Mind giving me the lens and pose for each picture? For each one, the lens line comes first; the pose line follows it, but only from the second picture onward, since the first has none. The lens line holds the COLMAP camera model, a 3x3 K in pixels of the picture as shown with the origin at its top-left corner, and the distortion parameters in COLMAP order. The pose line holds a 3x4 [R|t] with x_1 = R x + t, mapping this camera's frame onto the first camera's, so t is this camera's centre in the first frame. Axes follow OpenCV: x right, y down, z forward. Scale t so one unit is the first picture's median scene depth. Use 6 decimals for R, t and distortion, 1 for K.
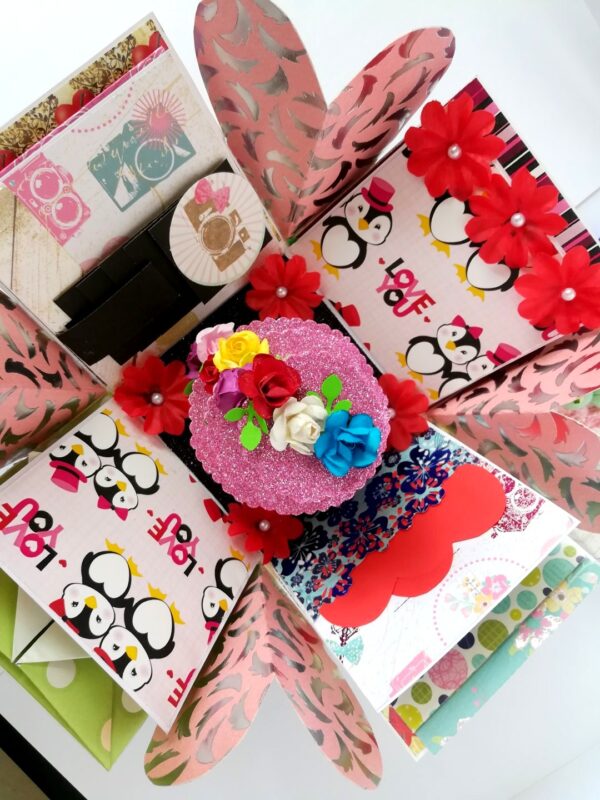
lens RADIAL K [[611.7, 0, 297.8], [0, 611.7, 393.5], [0, 0, 1]] dist [-0.048153, 0.047012]
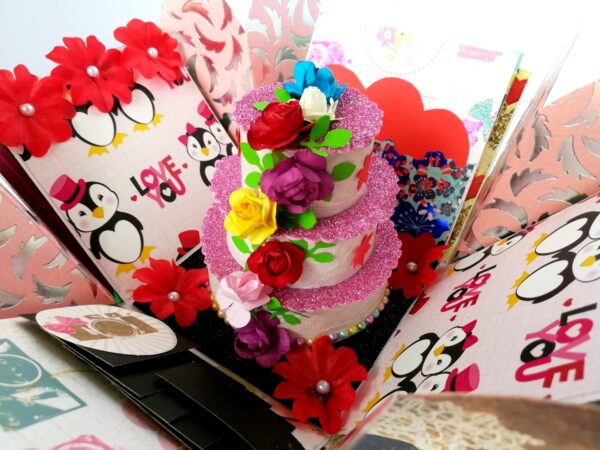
lens RADIAL K [[492.6, 0, 295.1], [0, 492.6, 242.3], [0, 0, 1]] dist [-0.052893, 0.043556]
pose [[-0.248785, -0.778780, 0.575853, -0.478014], [0.967862, -0.177342, 0.178308, -0.114021], [-0.036739, 0.601707, 0.797872, 0.368039]]
